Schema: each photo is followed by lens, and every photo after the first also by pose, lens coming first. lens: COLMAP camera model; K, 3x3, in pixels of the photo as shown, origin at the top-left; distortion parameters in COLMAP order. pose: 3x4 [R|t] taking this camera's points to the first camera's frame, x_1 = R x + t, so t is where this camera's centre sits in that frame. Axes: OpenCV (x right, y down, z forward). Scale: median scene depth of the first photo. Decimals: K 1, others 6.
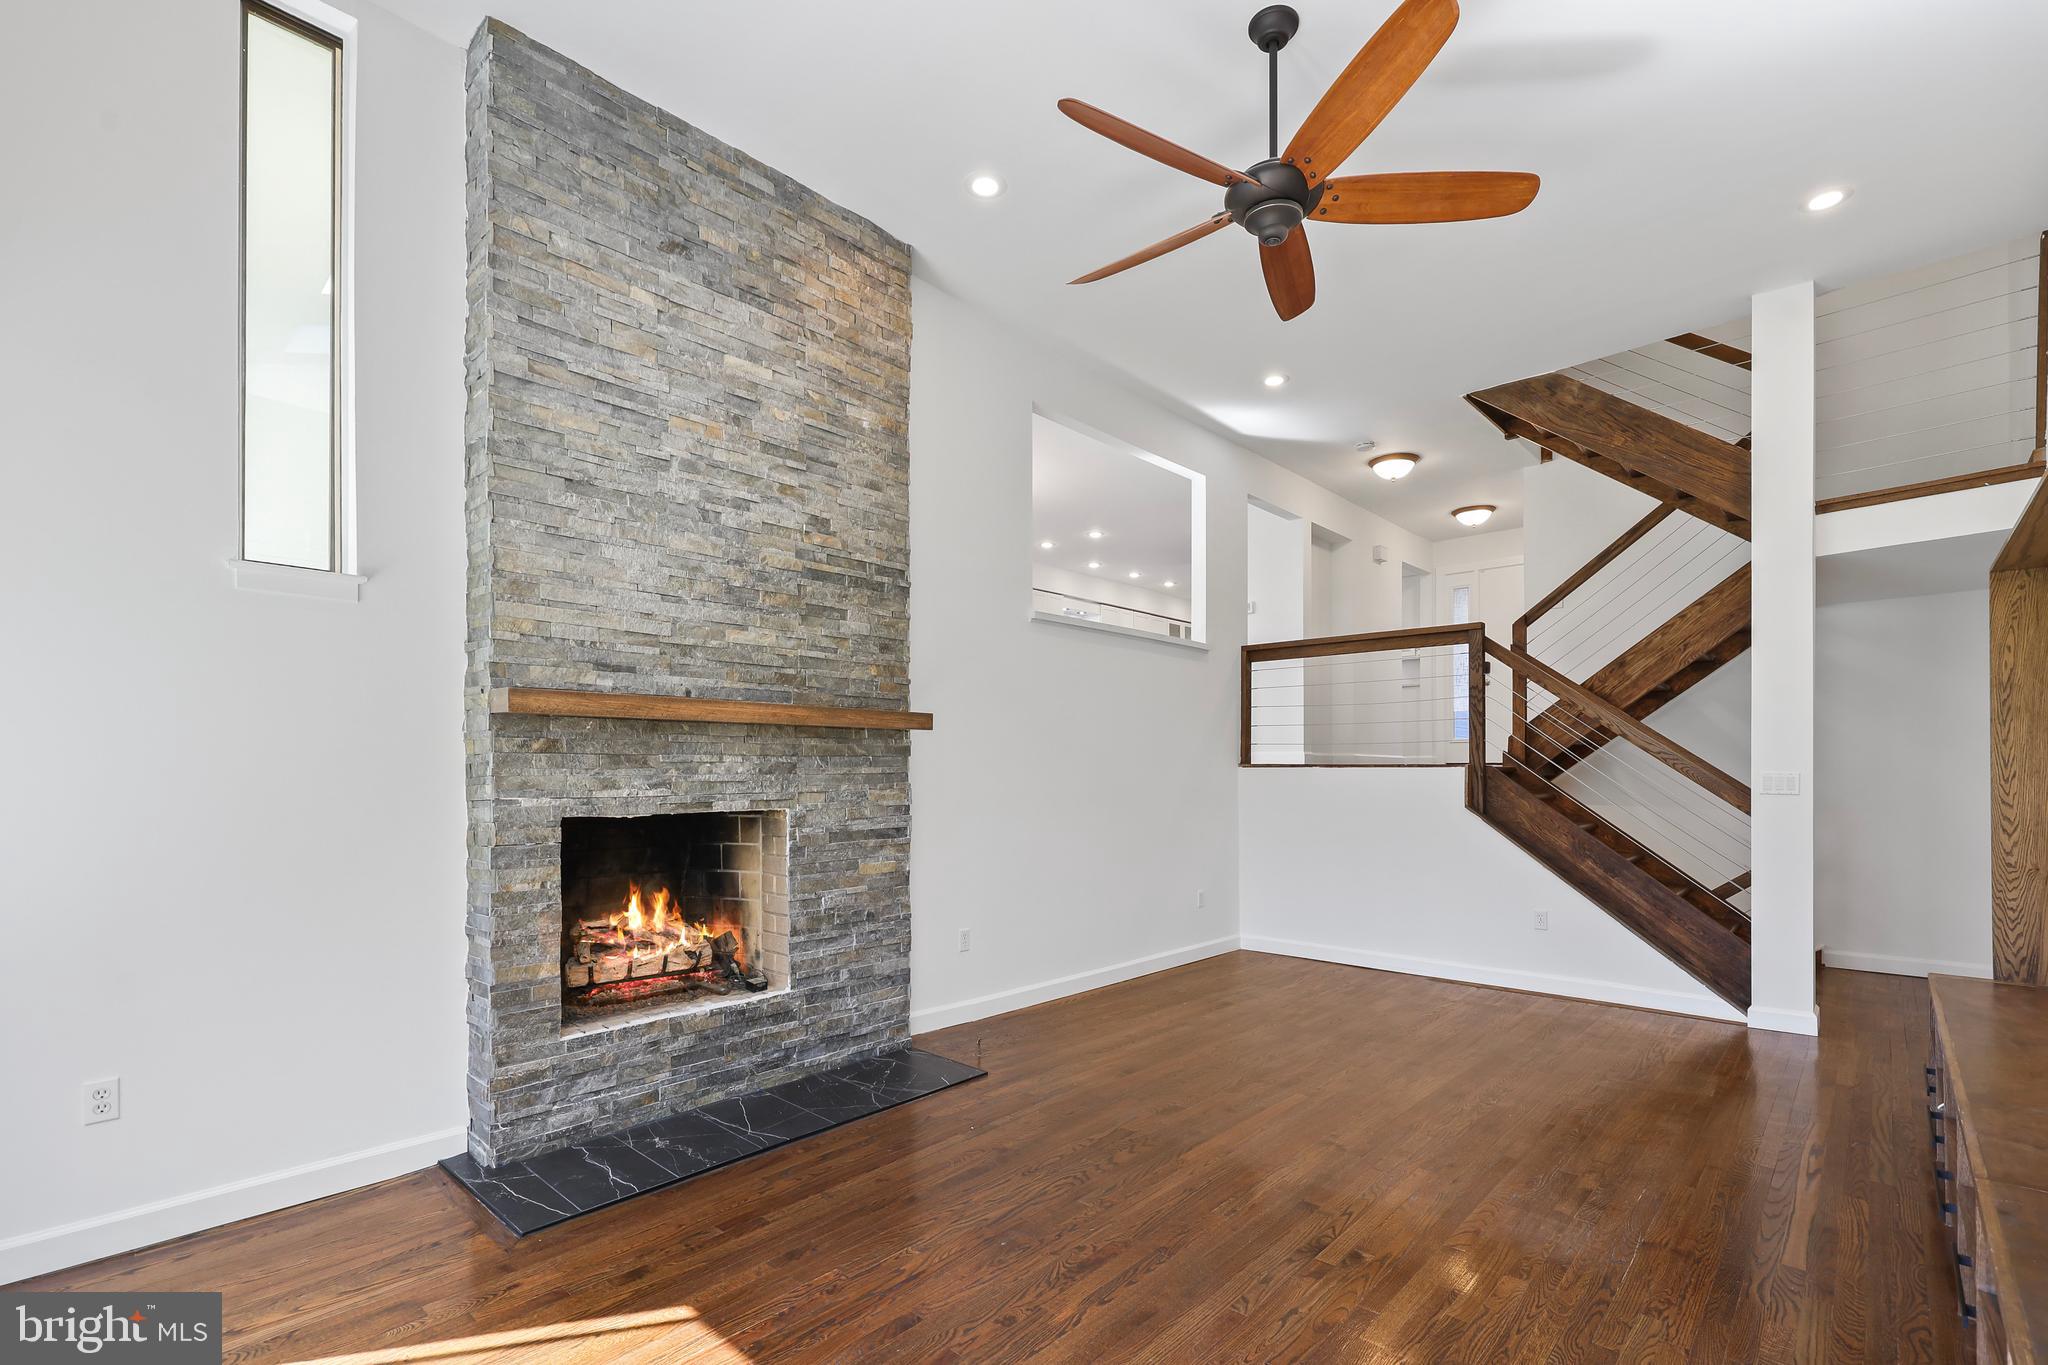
lens RADIAL K [[911.7, 0, 1017.2], [0, 911.7, 766.5], [0, 0, 1]] dist [-0.000716, -0.000089]
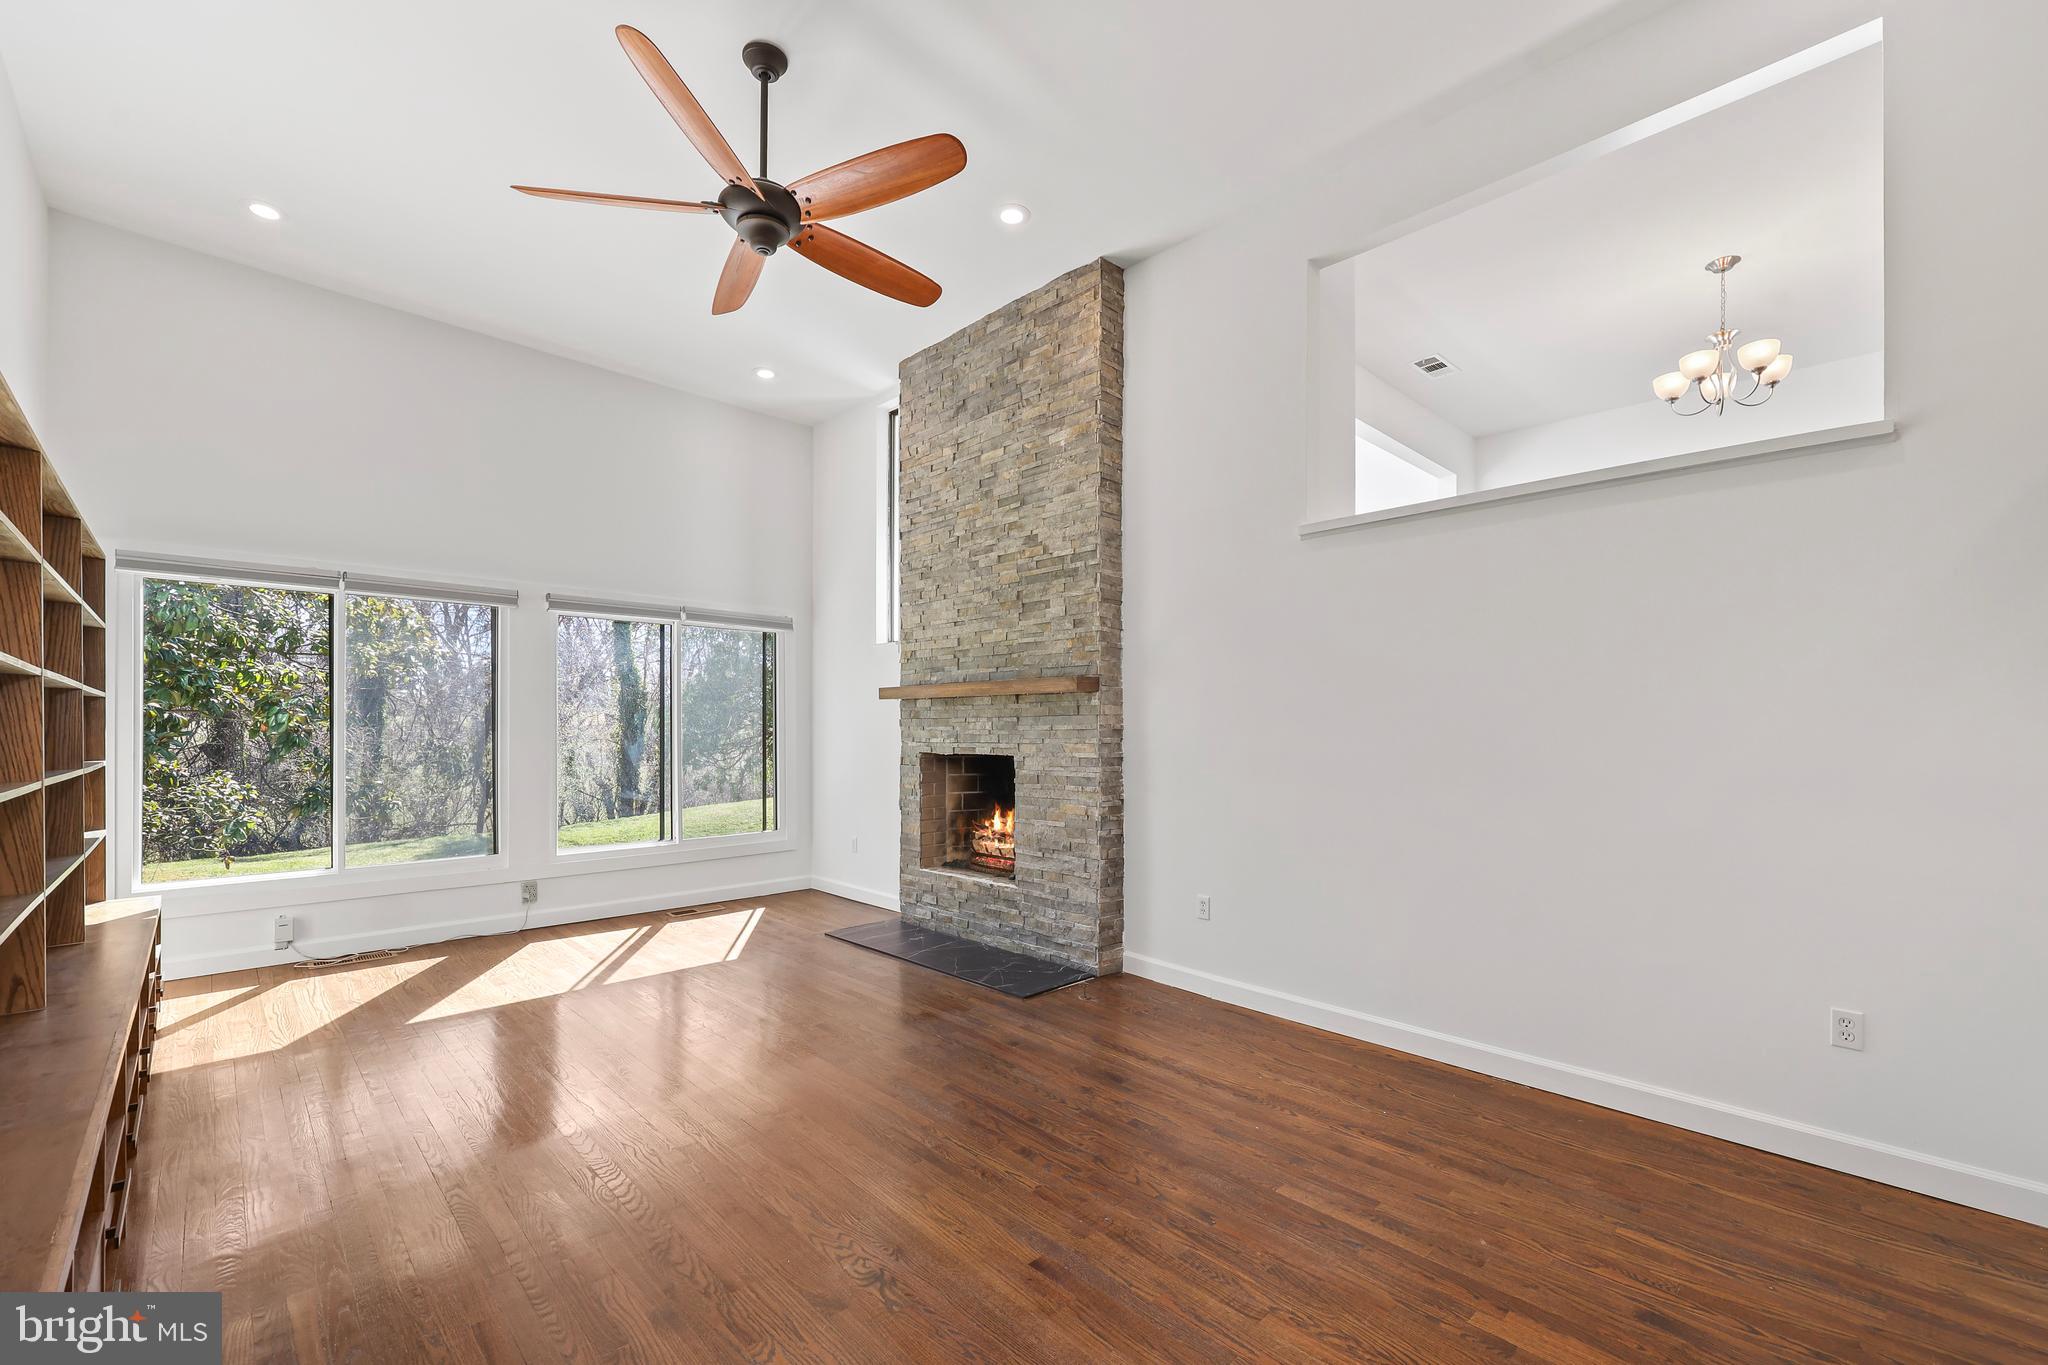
lens RADIAL K [[842.1, 0, 1034.9], [0, 842.1, 720.4], [0, 0, 1]] dist [-0.000650, -0.000156]
pose [[-0.036257, -0.010598, -0.999286, 1.003350], [0.003683, 0.999936, -0.010739, 0.007543], [0.999336, -0.004070, -0.036215, 1.052527]]
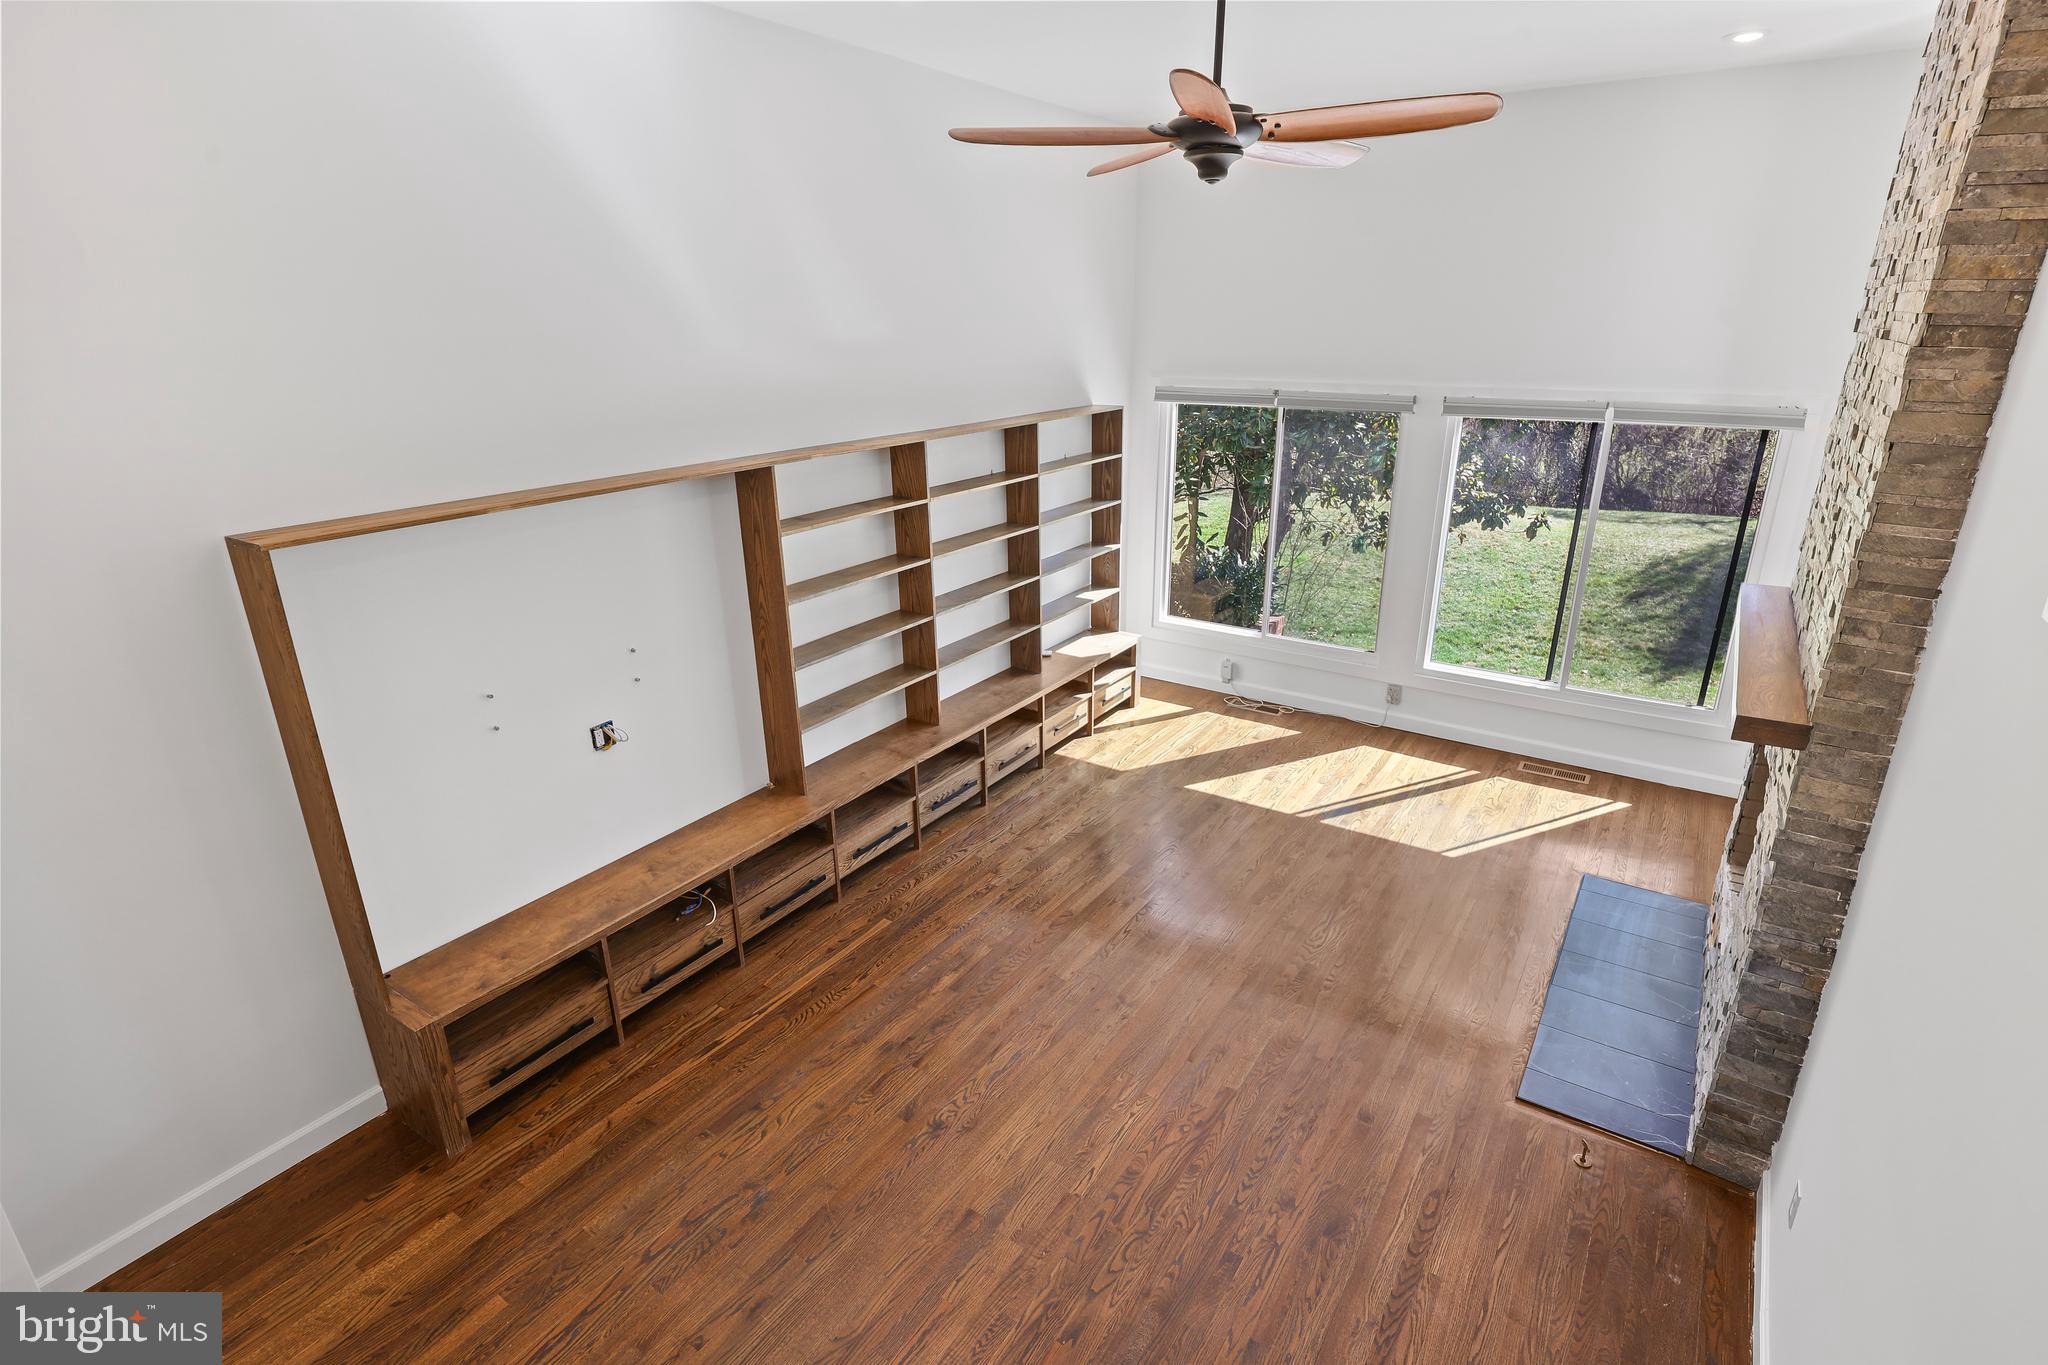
lens RADIAL K [[1022.1, 0, 1050.2], [0, 1022.1, 674.7], [0, 0, 1]] dist [-0.001963, -0.000186]
pose [[-0.983548, 0.062433, -0.169515, 0.525158], [0.001801, 0.941722, 0.336388, -0.345083], [0.180638, 0.330548, -0.926341, 1.663932]]
